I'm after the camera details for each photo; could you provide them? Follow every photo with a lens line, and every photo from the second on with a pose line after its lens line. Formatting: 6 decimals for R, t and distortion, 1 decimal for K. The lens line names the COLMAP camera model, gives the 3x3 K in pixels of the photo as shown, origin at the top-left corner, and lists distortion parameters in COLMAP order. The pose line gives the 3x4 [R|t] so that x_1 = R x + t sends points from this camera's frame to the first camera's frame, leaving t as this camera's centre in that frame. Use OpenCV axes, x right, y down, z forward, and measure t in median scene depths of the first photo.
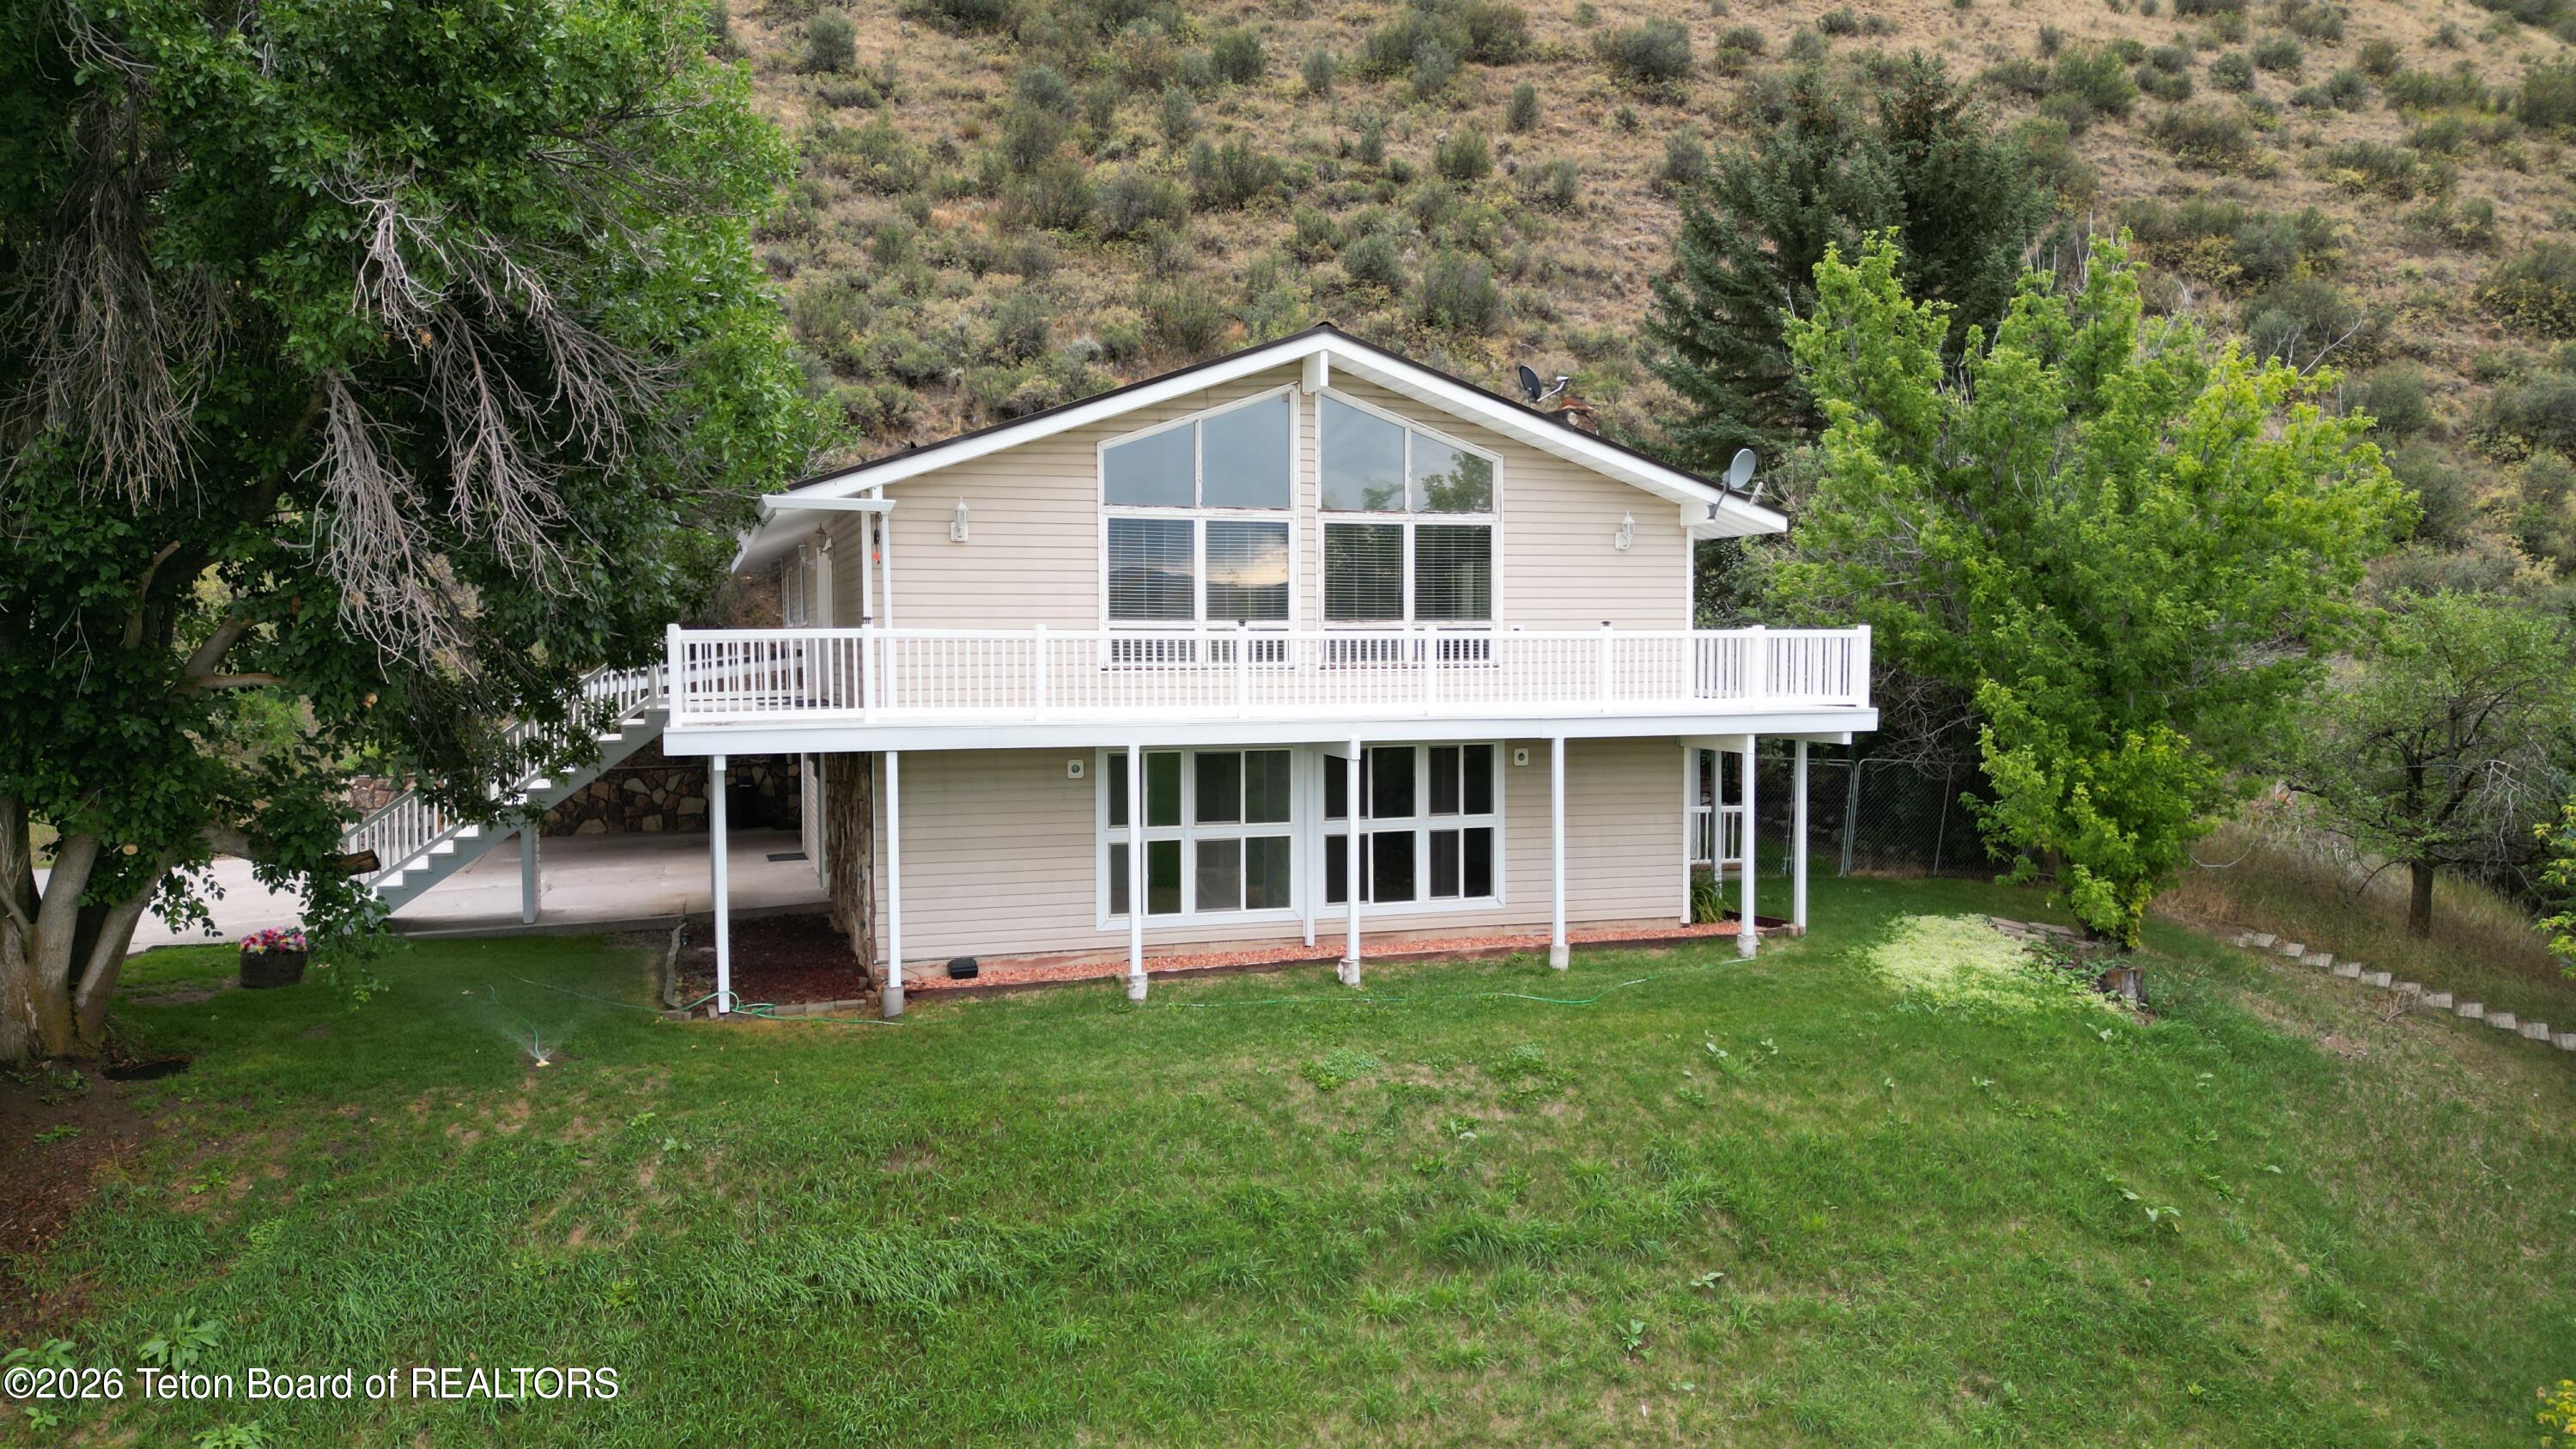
lens RADIAL K [[1789.1, 0, 1291.2], [0, 1789.1, 720.5], [0, 0, 1]] dist [0.073670, -0.070877]
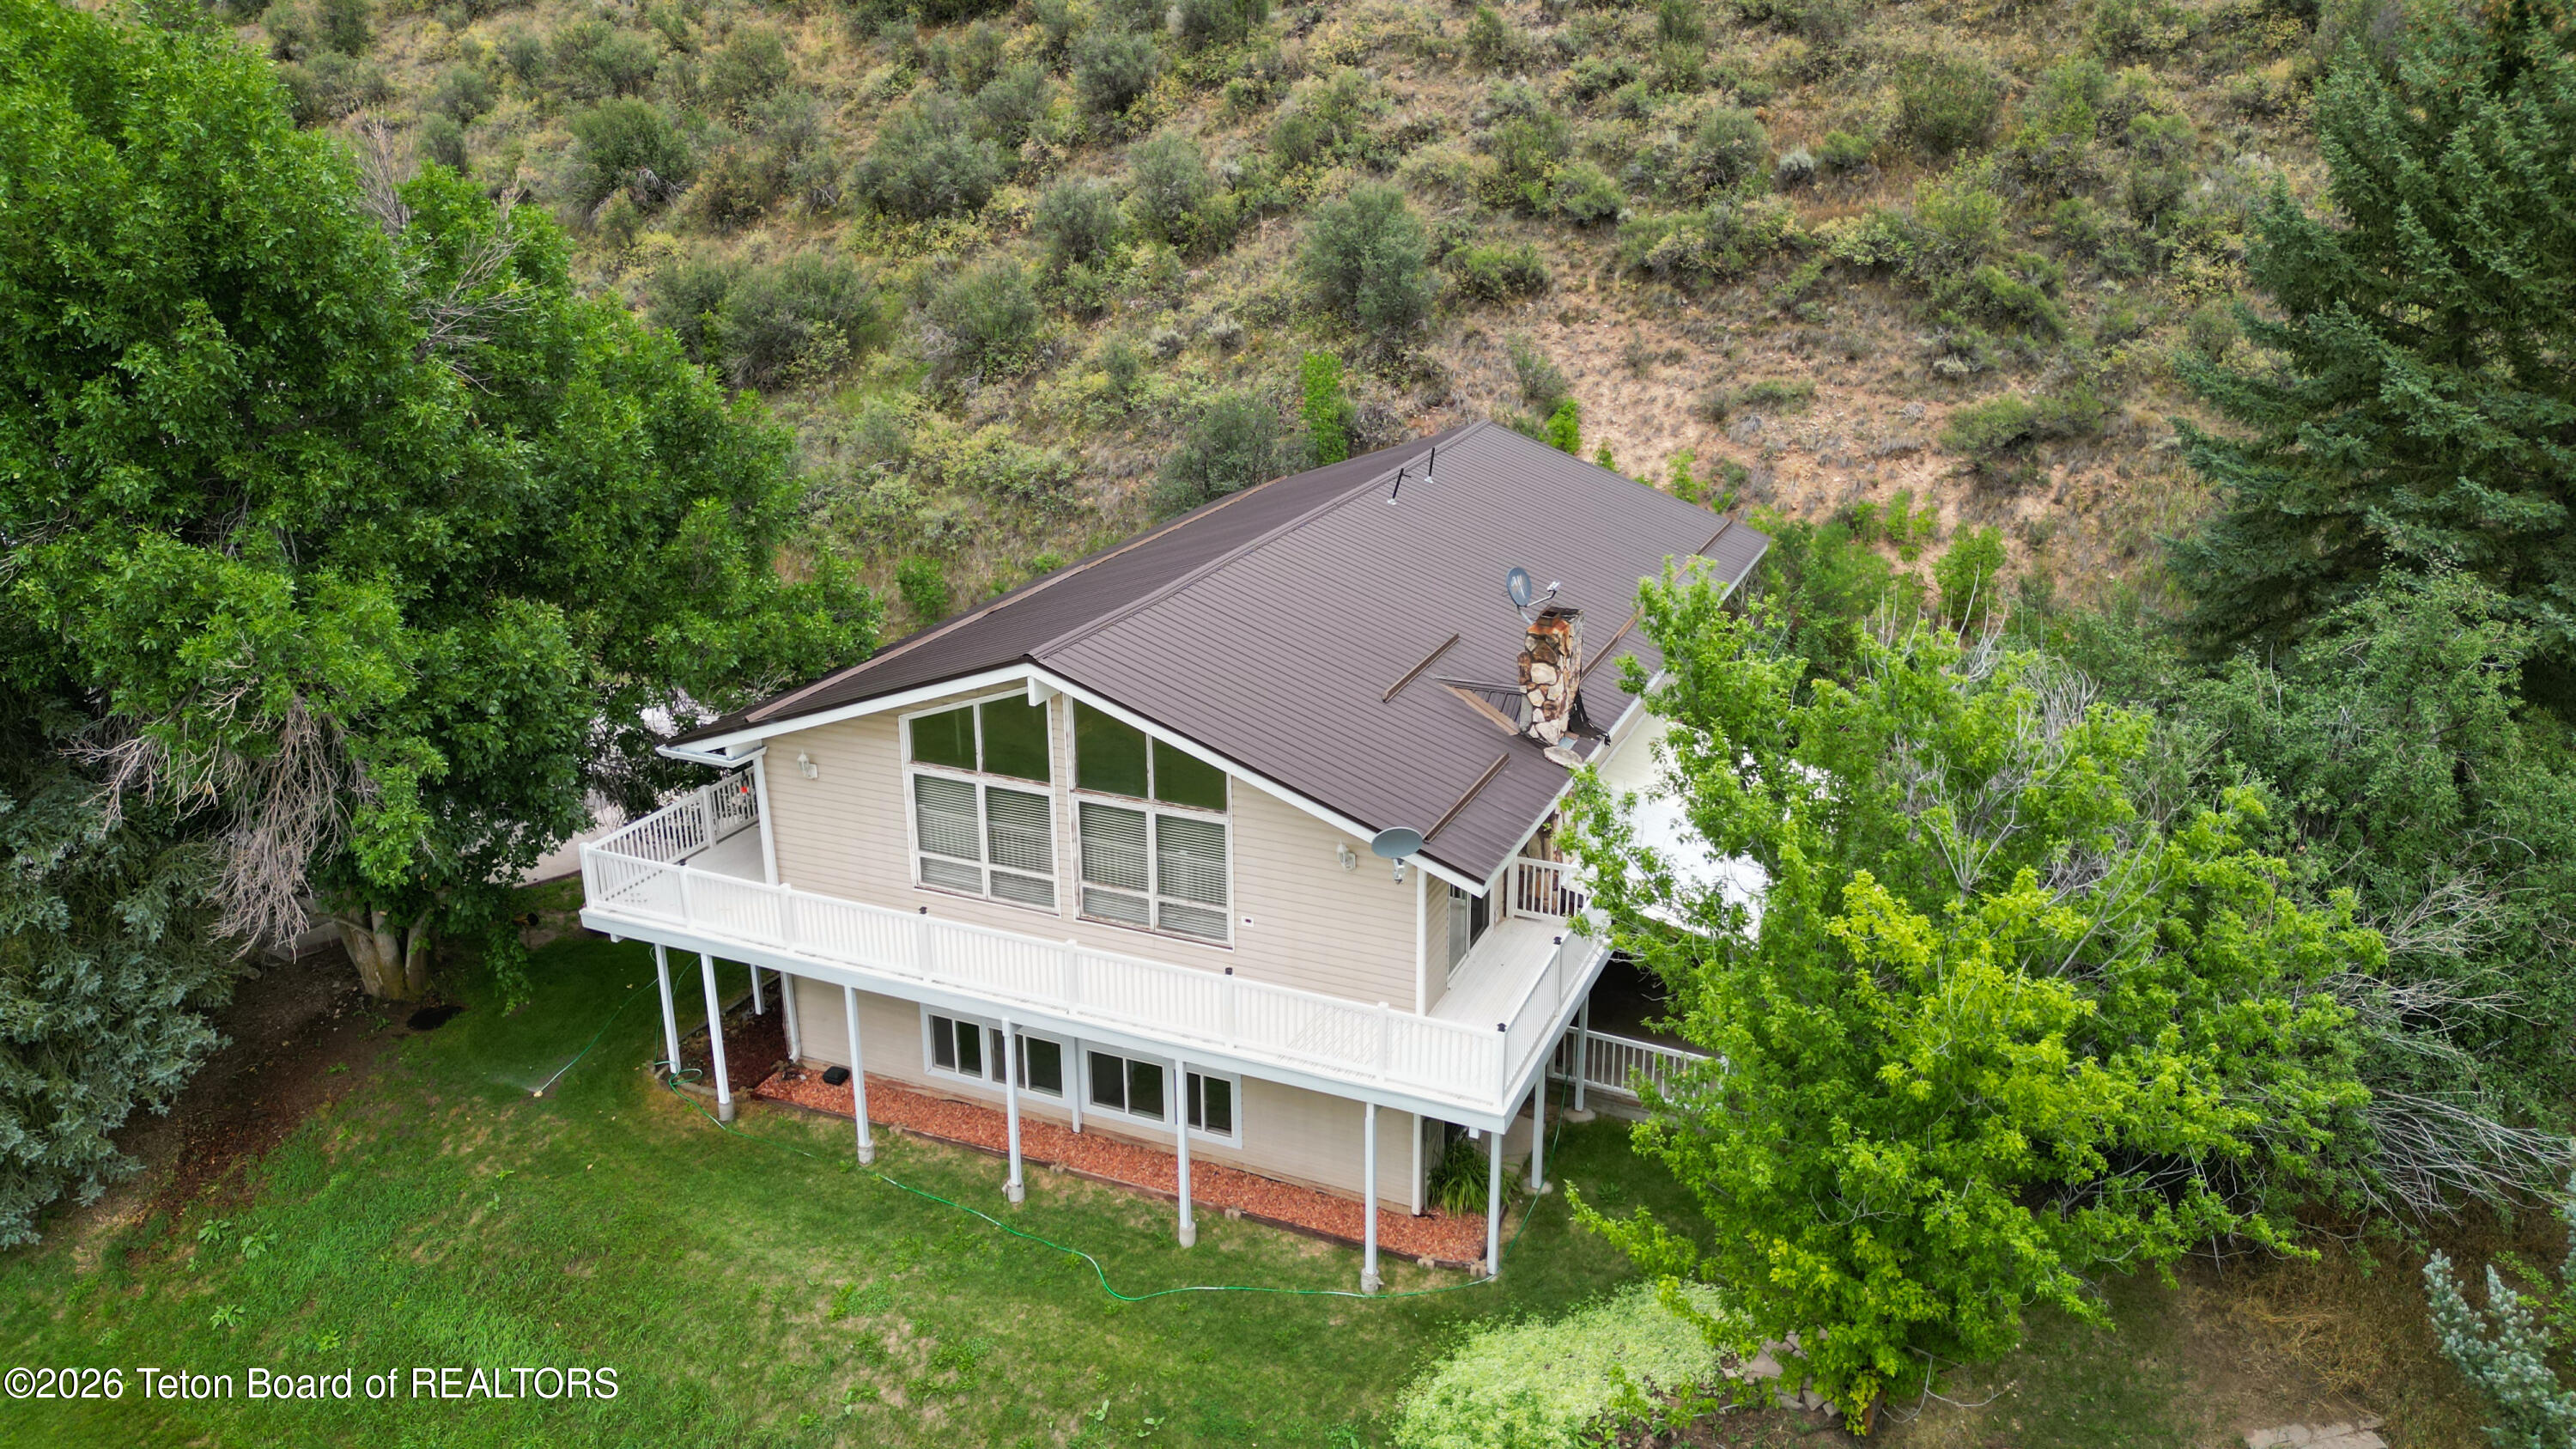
lens RADIAL K [[1789.1, 0, 1306.6], [0, 1789.1, 720.4], [0, 0, 1]] dist [0.073670, -0.070877]
pose [[0.740523, 0.222451, -0.634146, 0.759201], [-0.027977, 0.953013, 0.301636, -0.461911], [0.671449, -0.205627, 0.711951, 0.282846]]
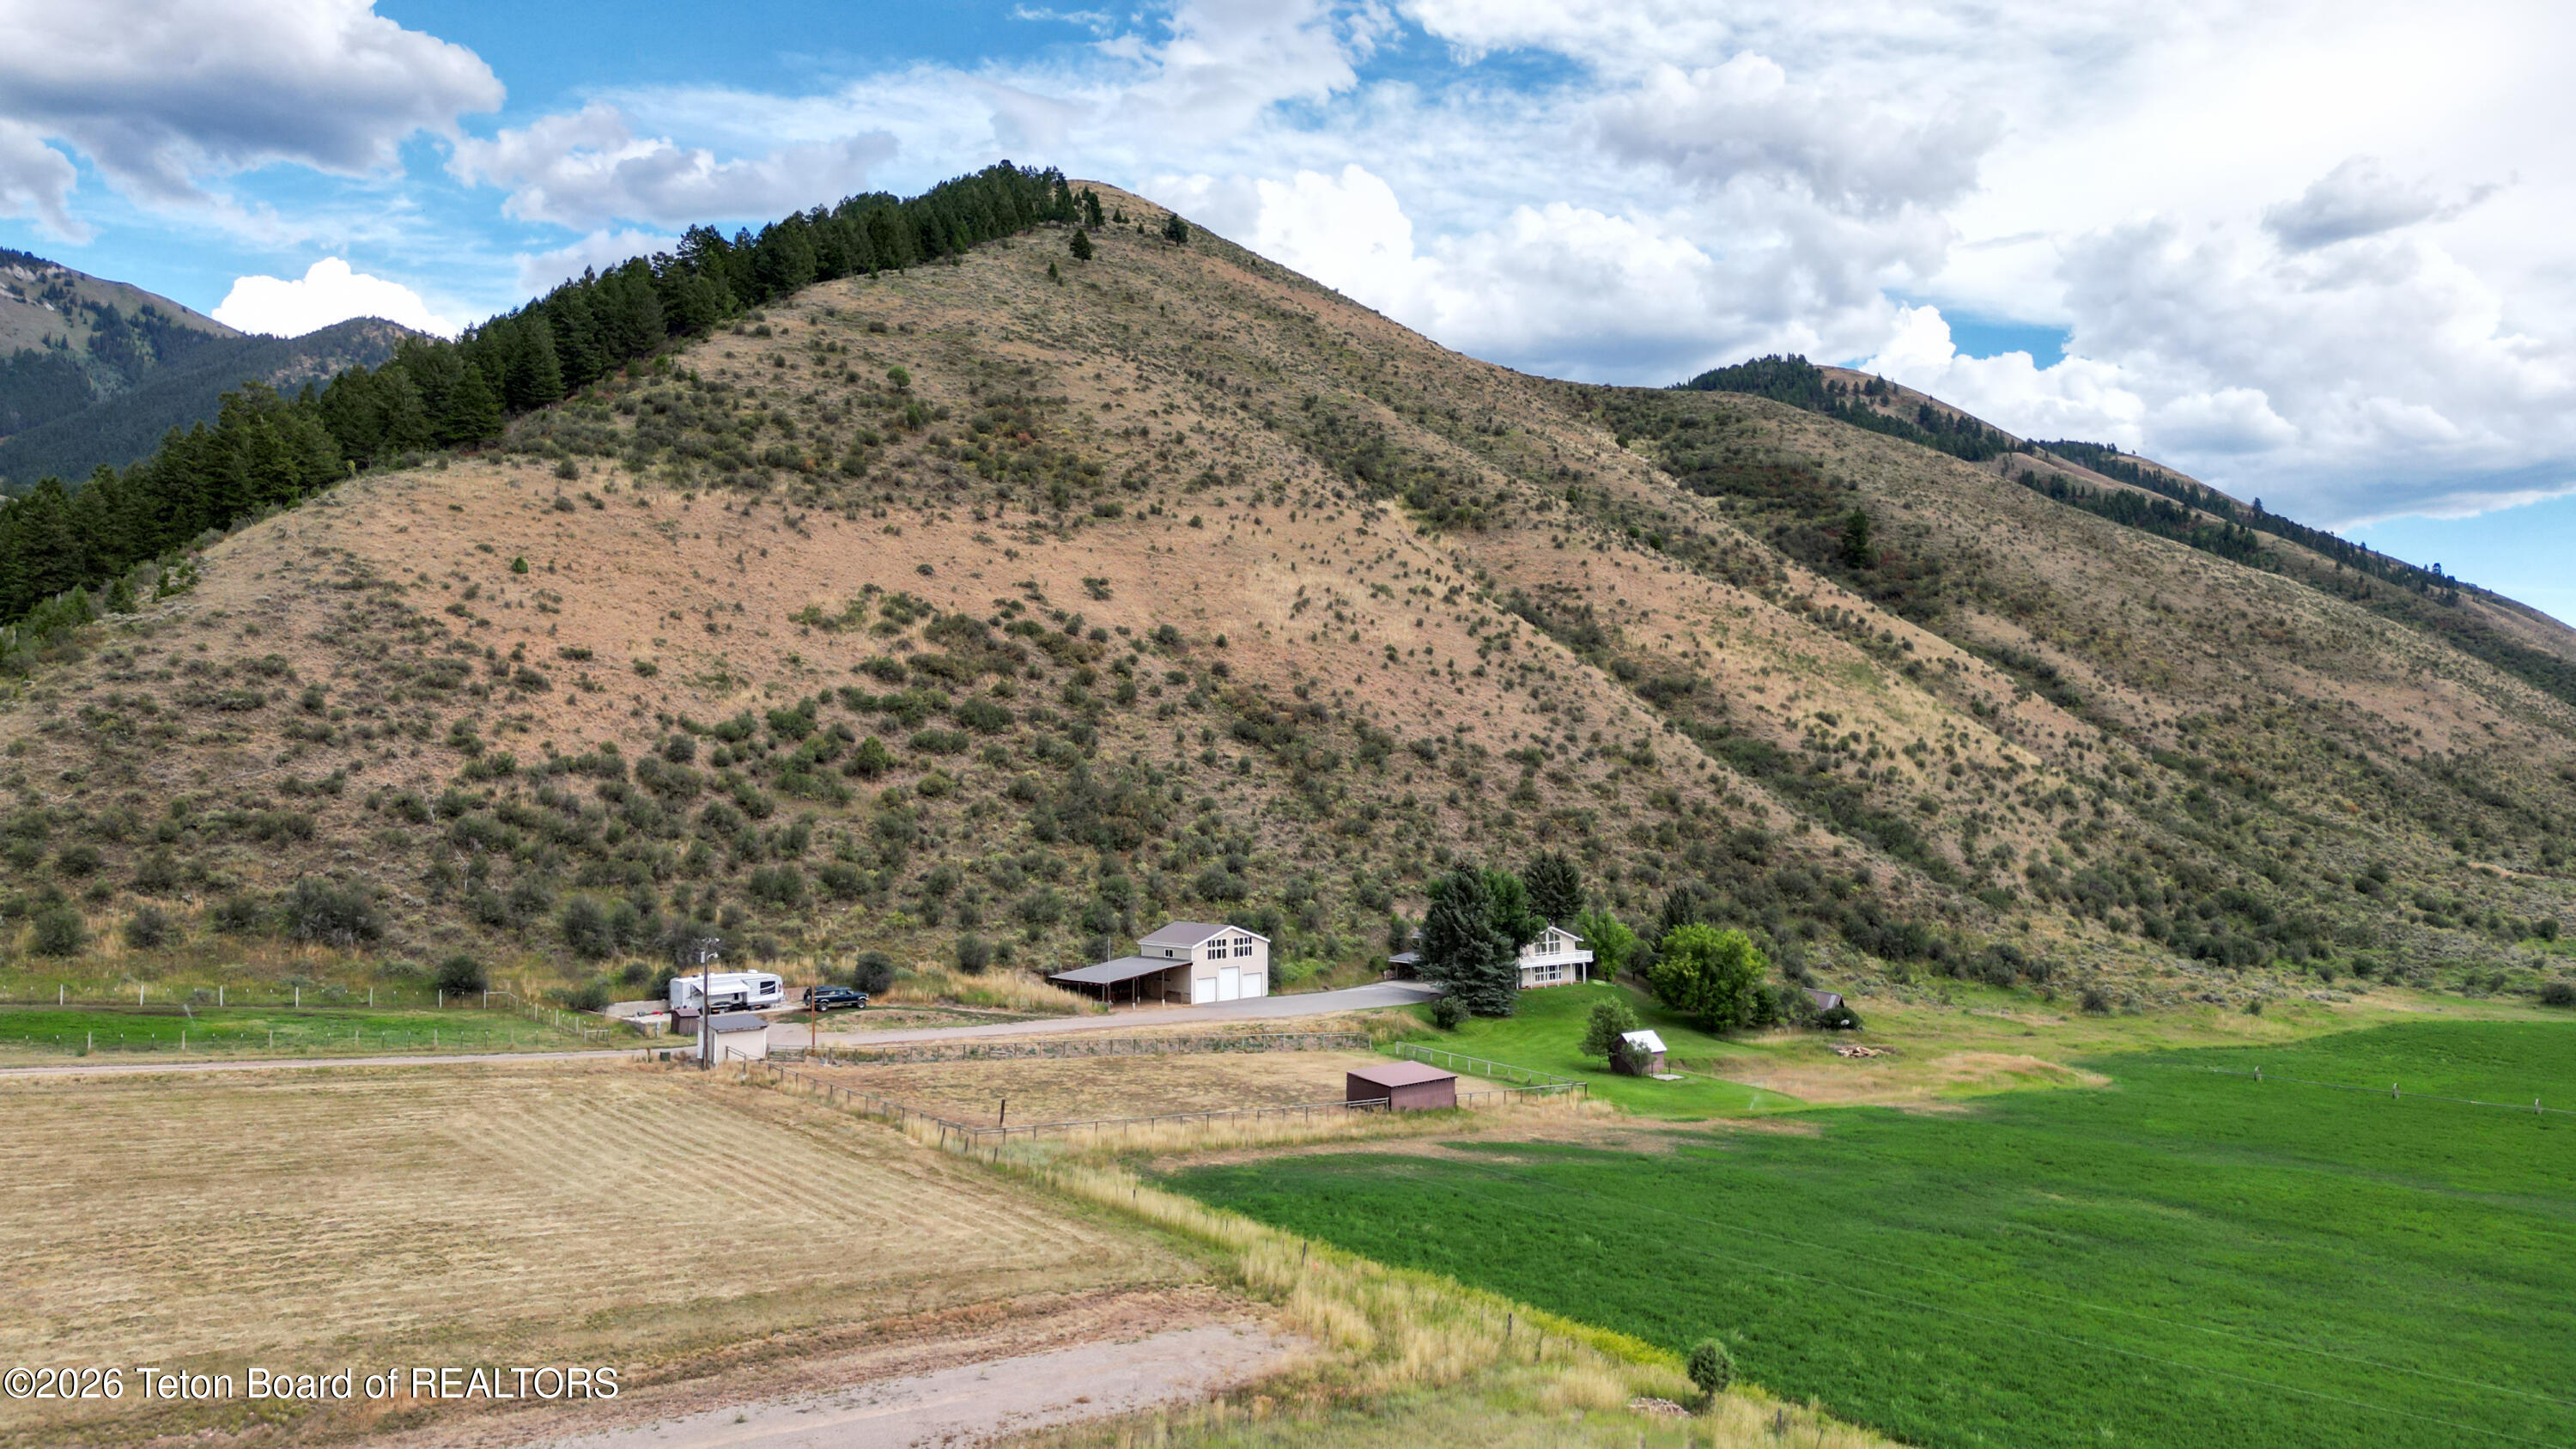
lens RADIAL K [[1789.1, 0, 1287.4], [0, 1789.1, 728.2], [0, 0, 1]] dist [0.073670, -0.070877]
pose [[0.916904, 0.013857, 0.398867, -5.133465], [0.018881, 0.996772, -0.078030, -0.526335], [-0.398661, 0.079077, 0.913683, -7.403618]]
